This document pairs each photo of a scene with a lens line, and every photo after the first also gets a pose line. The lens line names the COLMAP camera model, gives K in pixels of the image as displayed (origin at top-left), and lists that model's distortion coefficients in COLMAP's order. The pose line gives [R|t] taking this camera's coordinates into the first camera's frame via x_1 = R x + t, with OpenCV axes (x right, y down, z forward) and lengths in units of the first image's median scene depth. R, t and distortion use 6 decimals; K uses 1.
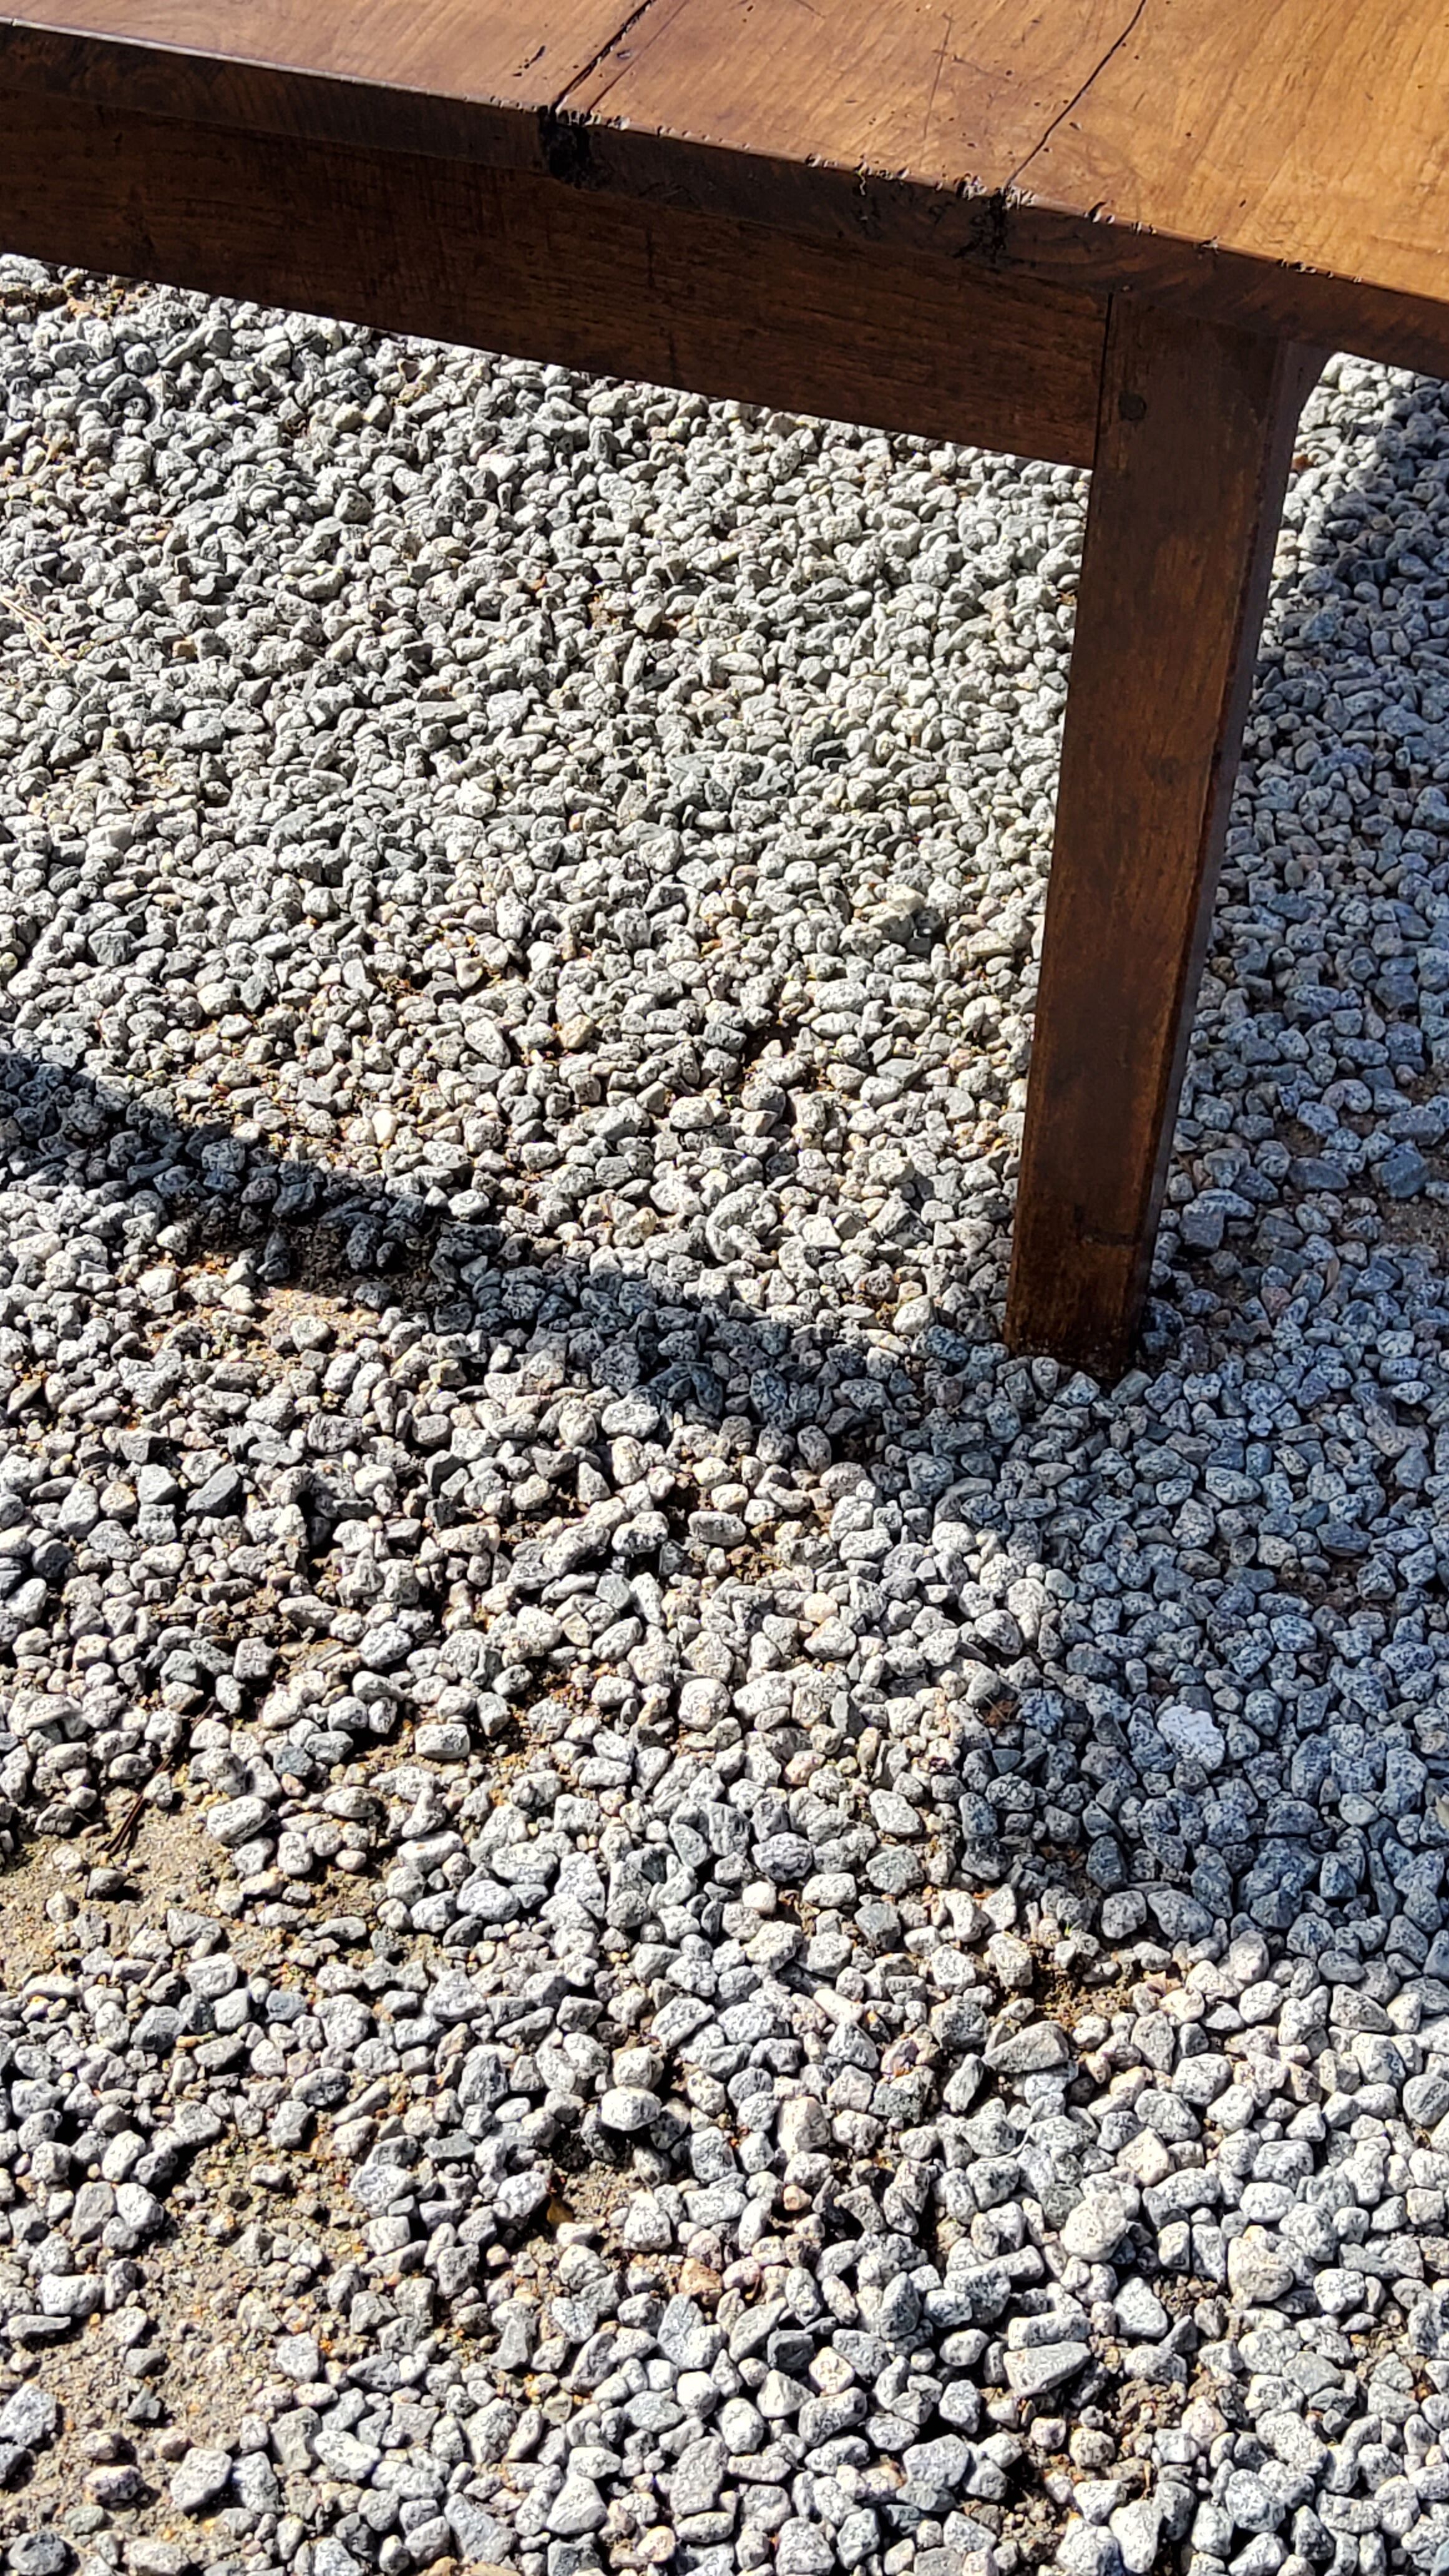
lens RADIAL K [[3844.3, 0, 738.3], [0, 3844.3, 1241.6], [0, 0, 1]] dist [0.191420, -0.581019]
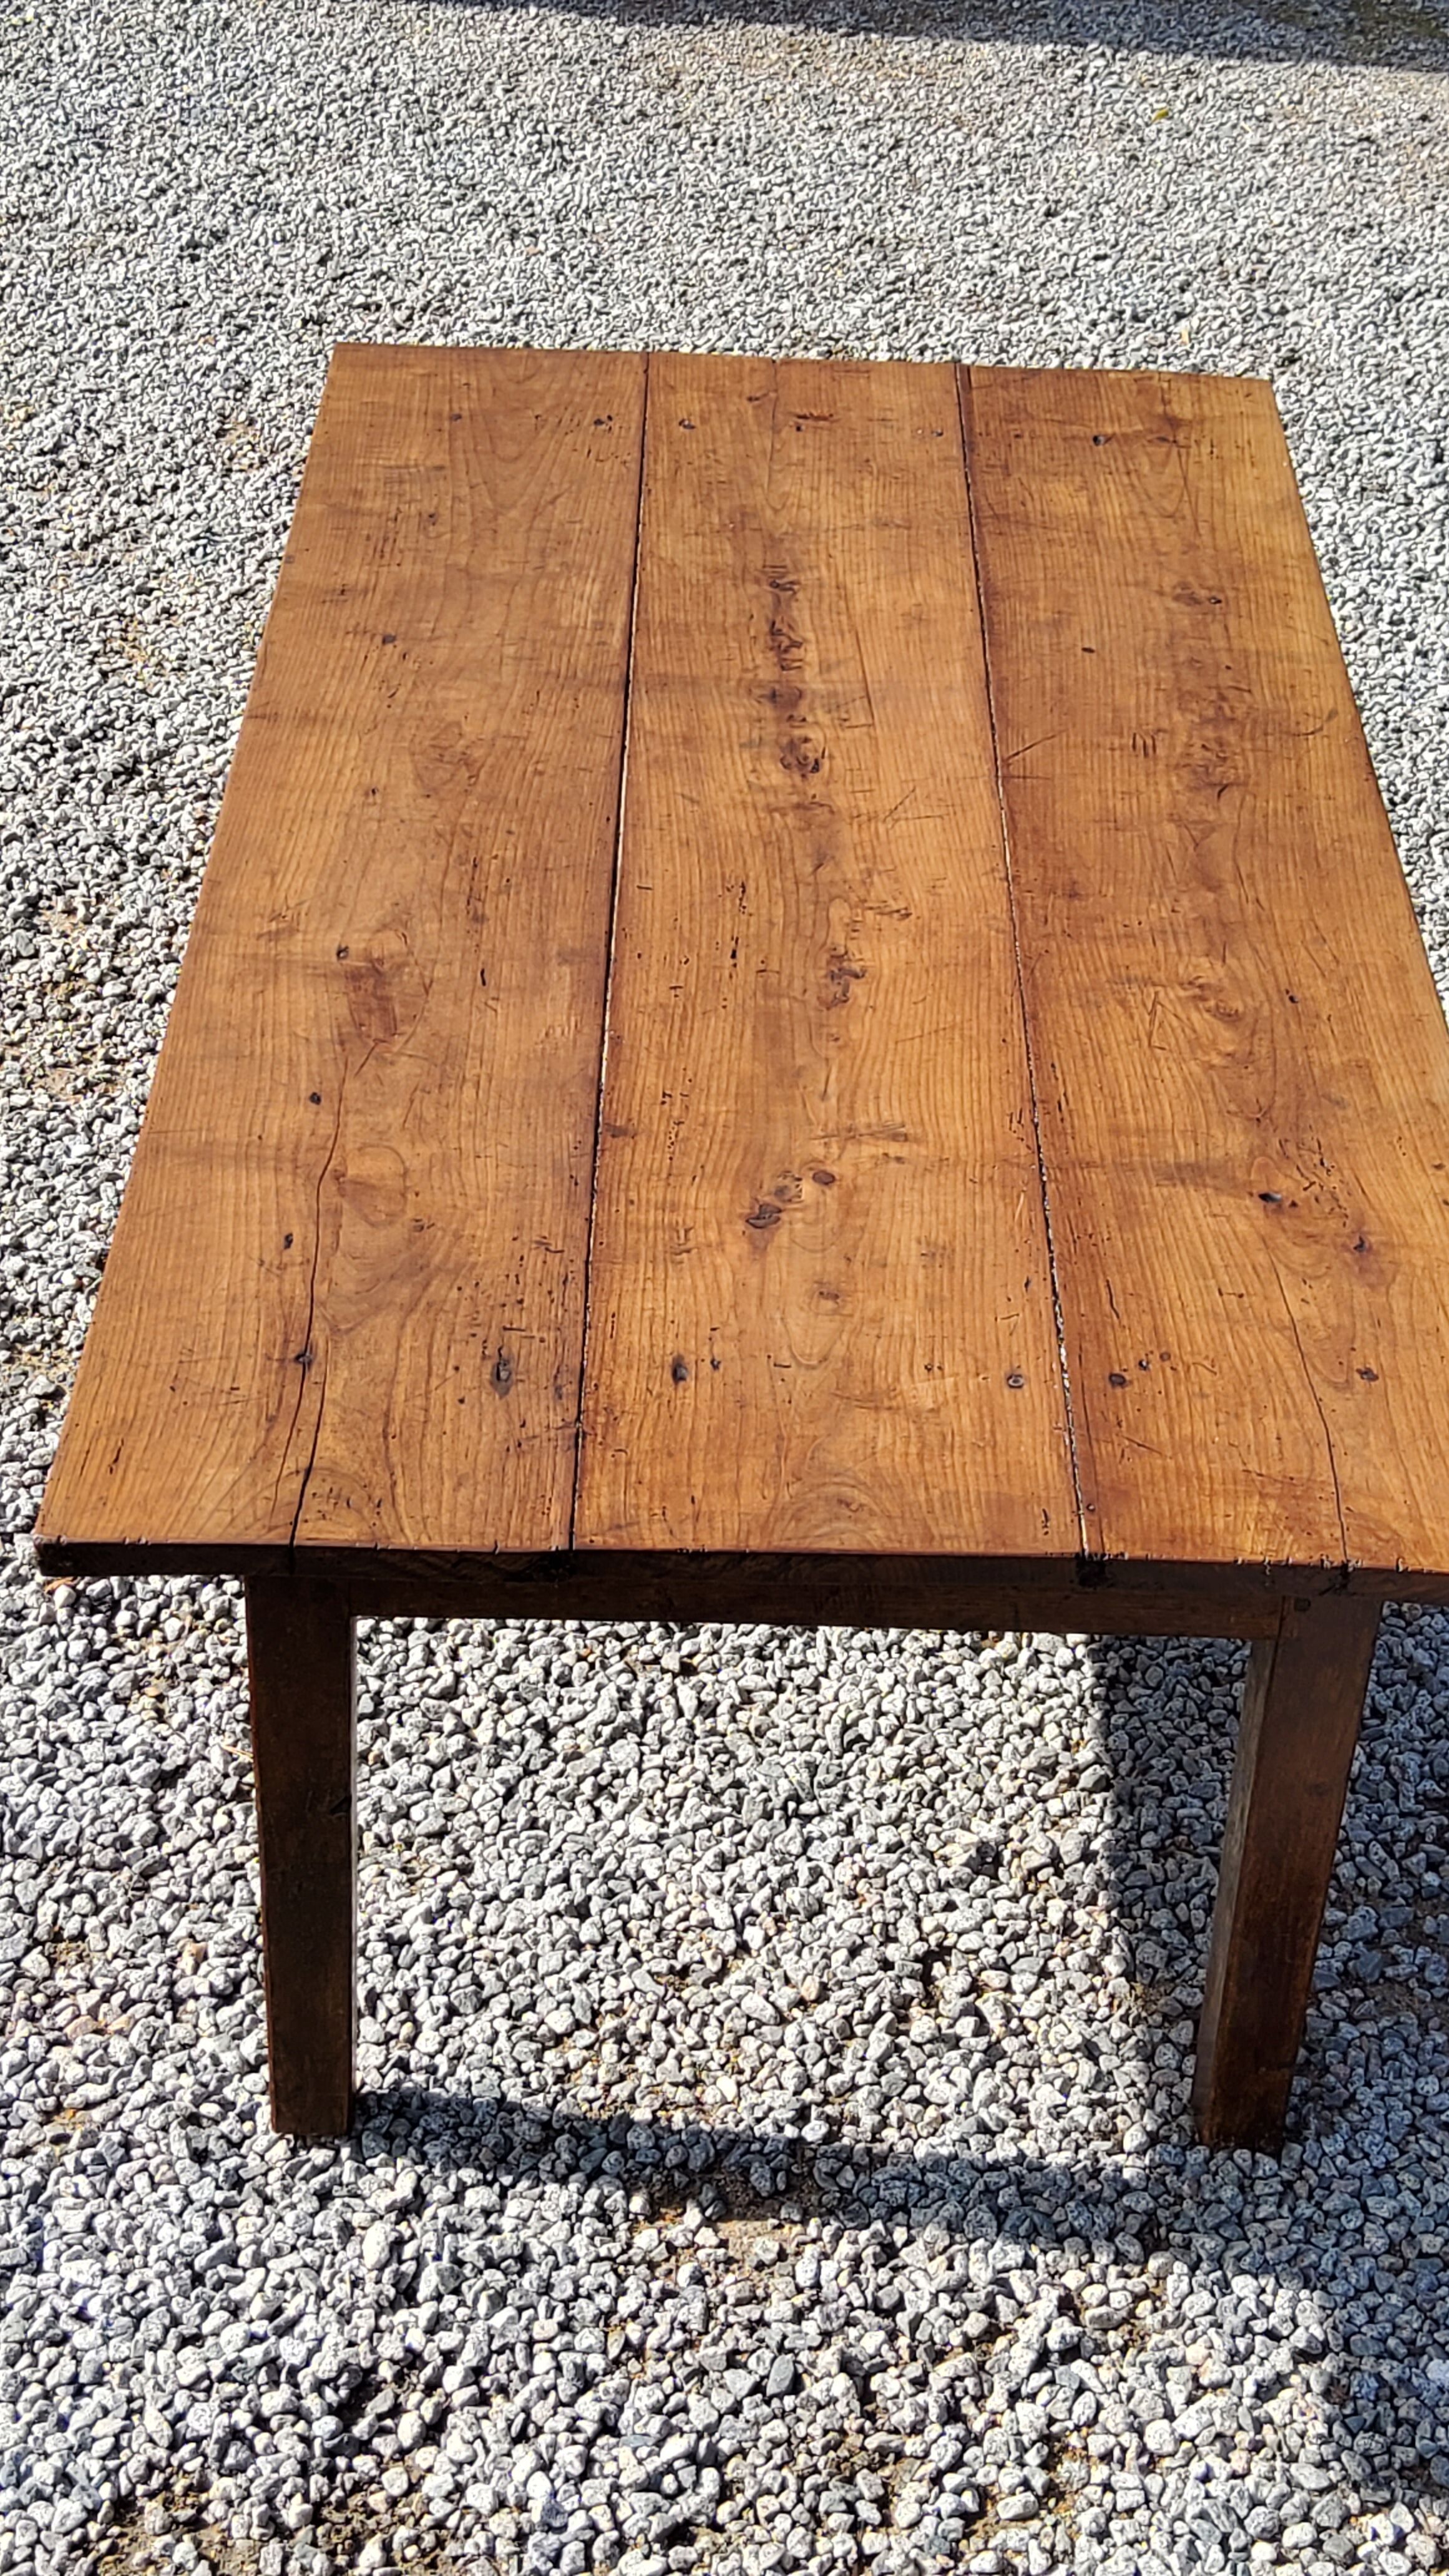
lens RADIAL K [[3778.8, 0, 765.9], [0, 3778.8, 1274.3], [0, 0, 1]] dist [0.188773, -0.512148]
pose [[0.938886, -0.173538, 0.297285, -0.488399], [0.211773, 0.972045, -0.101398, -0.194311], [-0.271378, 0.158158, 0.949389, -0.455354]]
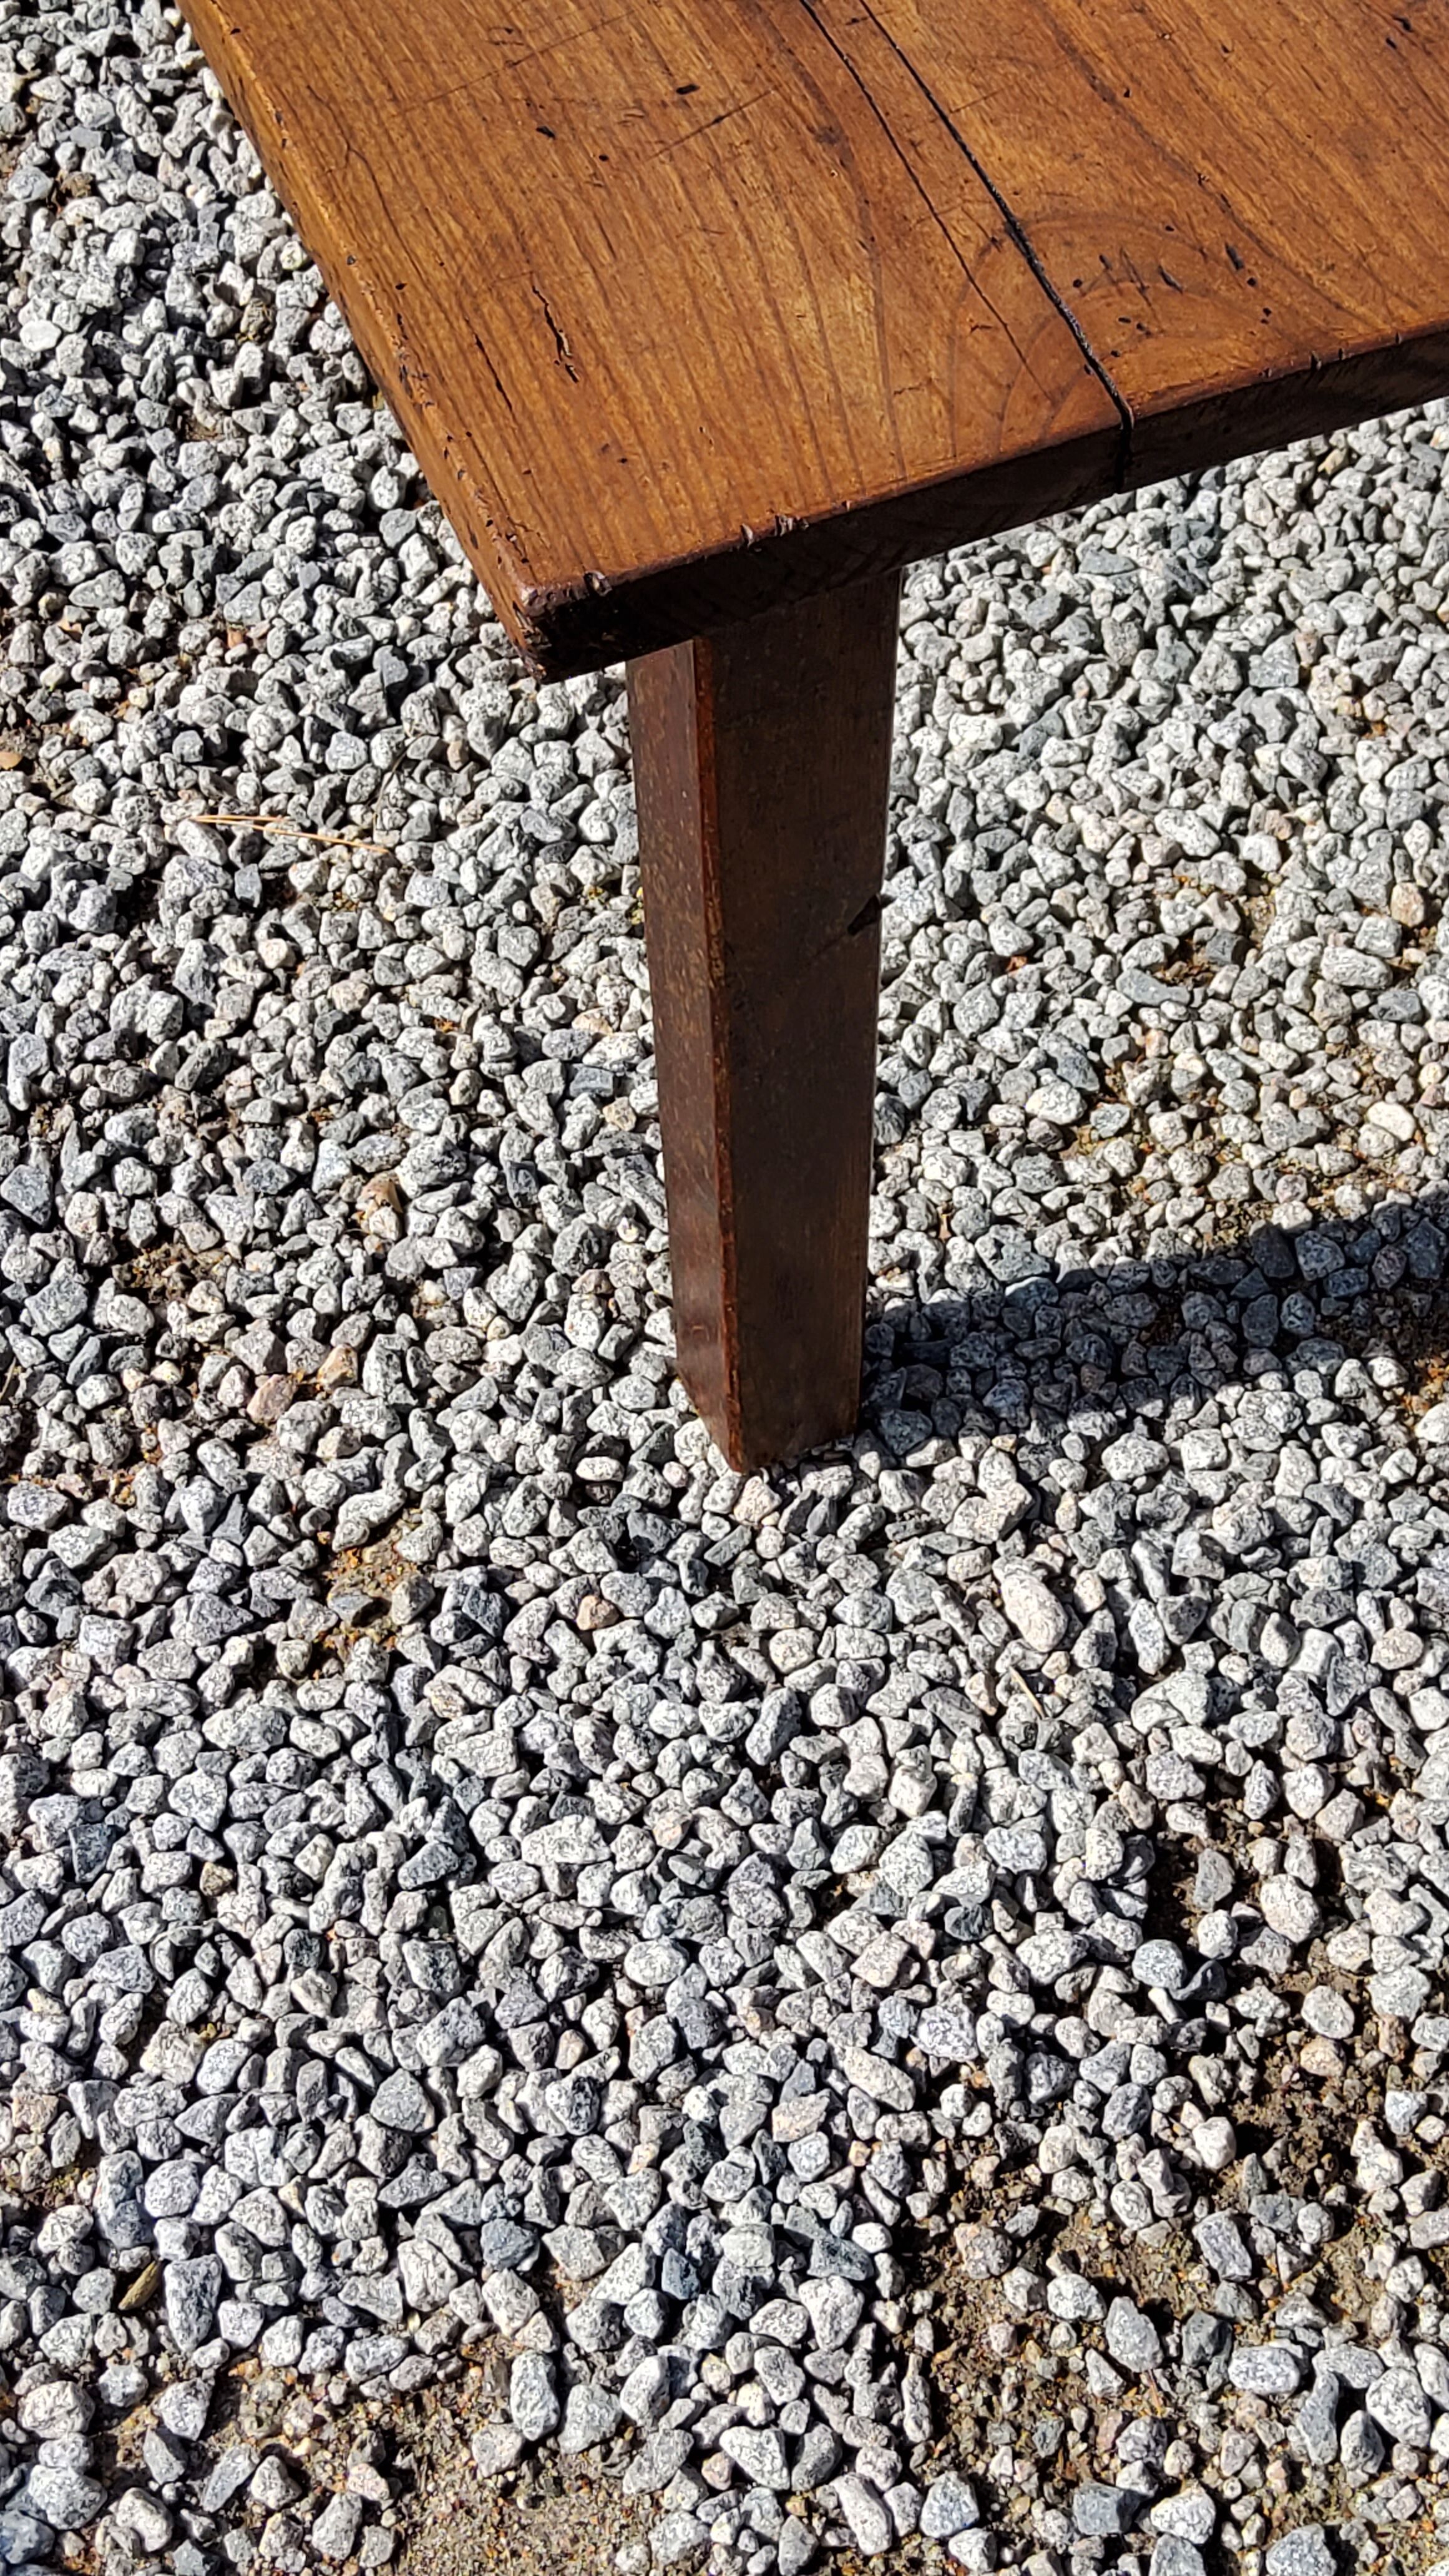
lens RADIAL K [[3778.8, 0, 765.9], [0, 3778.8, 1274.3], [0, 0, 1]] dist [0.188773, -0.512148]
pose [[0.736157, -0.561900, 0.377281, -0.564704], [0.467846, 0.825286, 0.316262, -0.354009], [-0.489073, -0.056309, 0.870424, 0.368989]]
